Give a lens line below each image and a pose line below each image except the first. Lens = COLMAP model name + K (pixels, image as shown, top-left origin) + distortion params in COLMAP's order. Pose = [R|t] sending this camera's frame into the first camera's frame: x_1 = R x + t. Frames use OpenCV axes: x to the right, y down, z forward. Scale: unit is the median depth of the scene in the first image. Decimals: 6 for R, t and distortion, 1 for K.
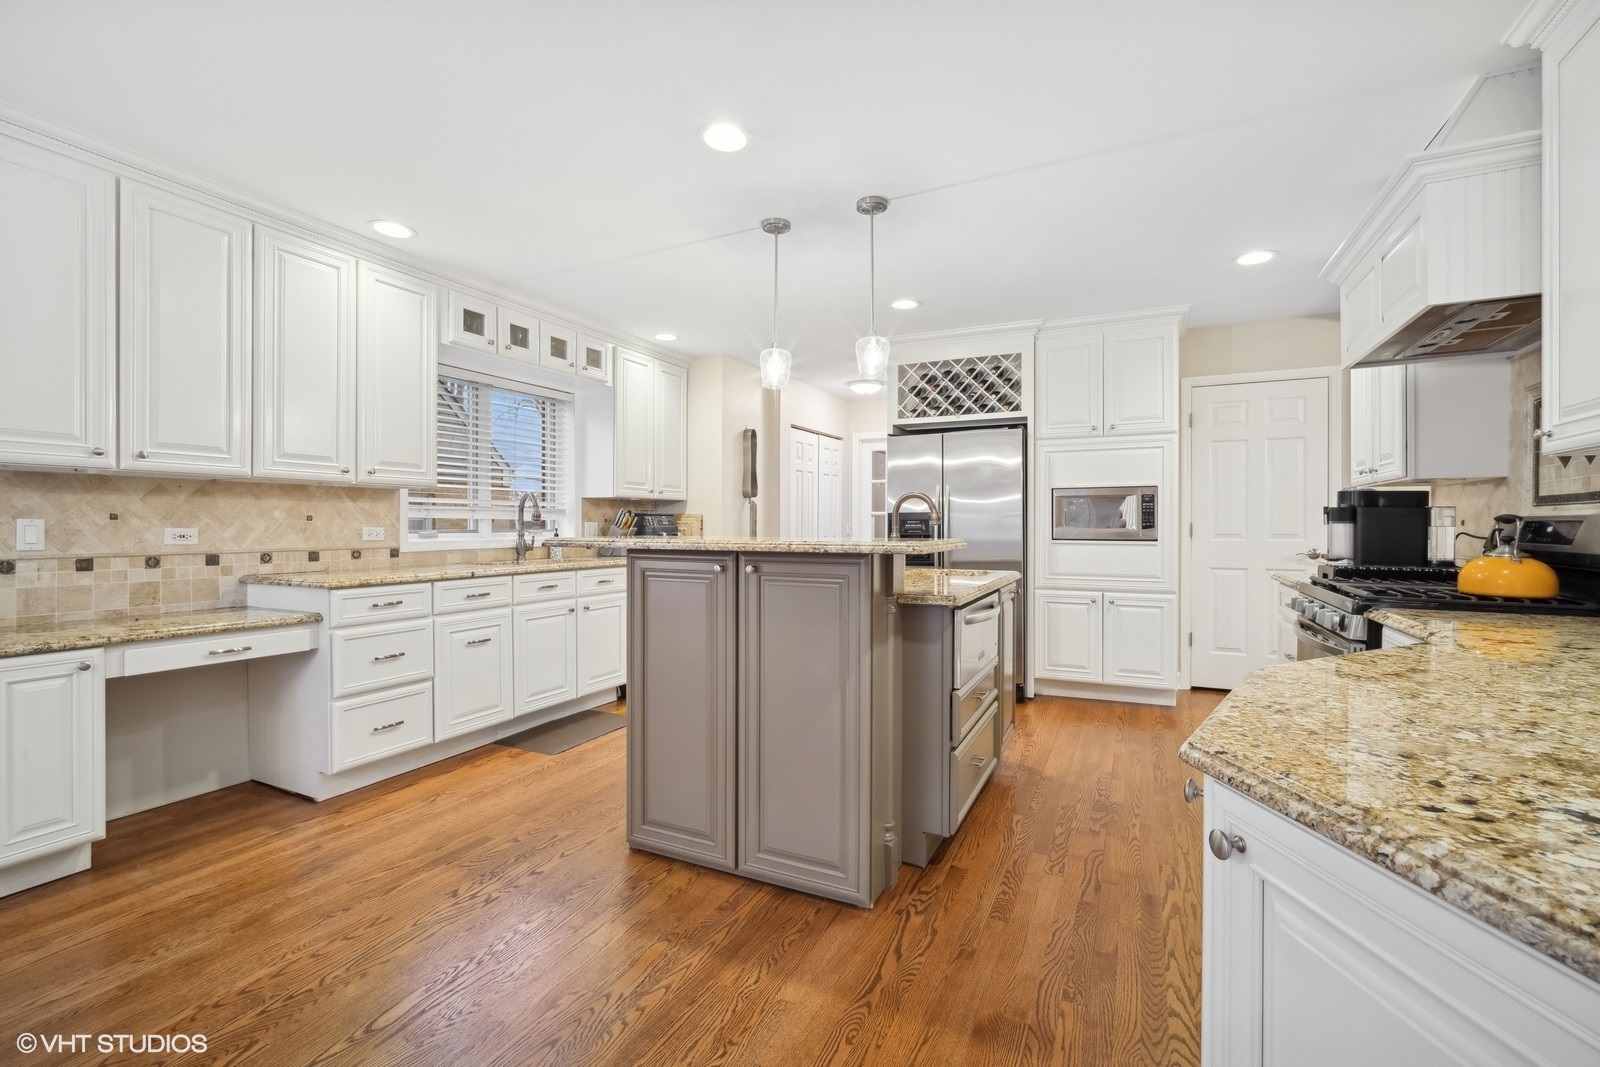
lens RADIAL K [[695.4, 0, 799.1], [0, 695.4, 529.5], [0, 0, 1]] dist [-0.013187, 0.000135]
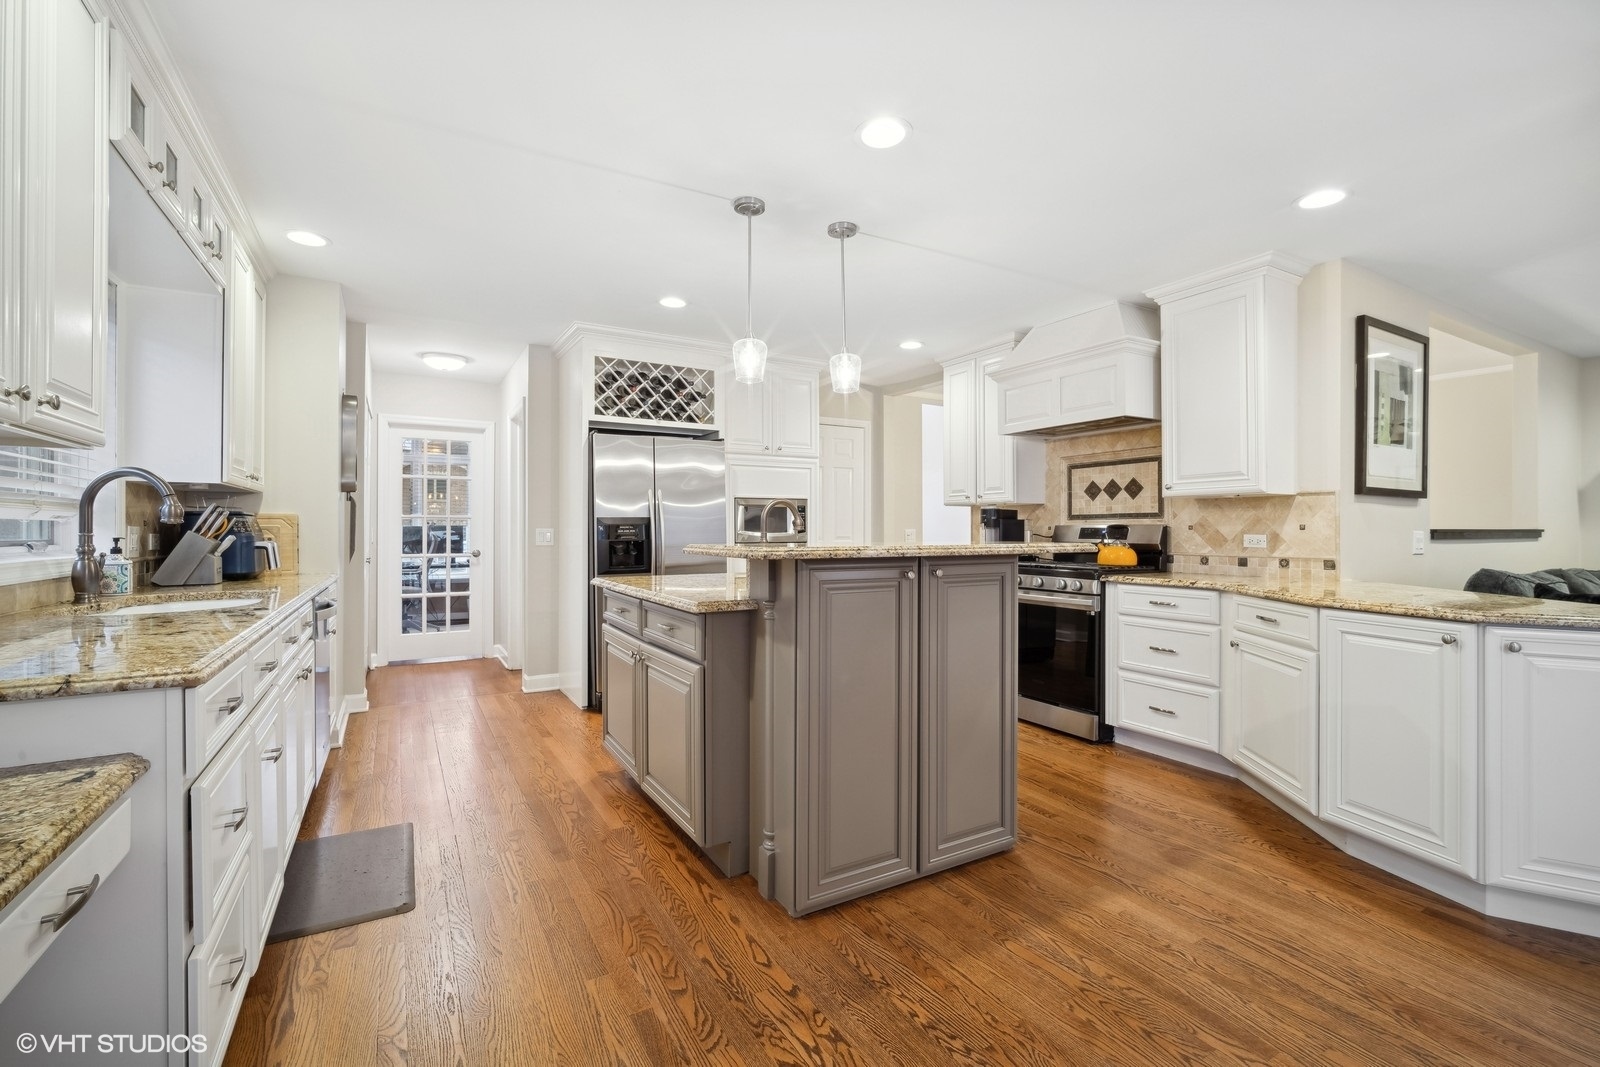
lens RADIAL K [[695.4, 0, 799.7], [0, 695.4, 530.4], [0, 0, 1]] dist [-0.013187, 0.000135]
pose [[0.557889, -0.001479, 0.829914, -0.768711], [0.006572, 0.999975, -0.002636, -0.003715], [-0.829889, 0.006925, 0.557885, 0.437096]]
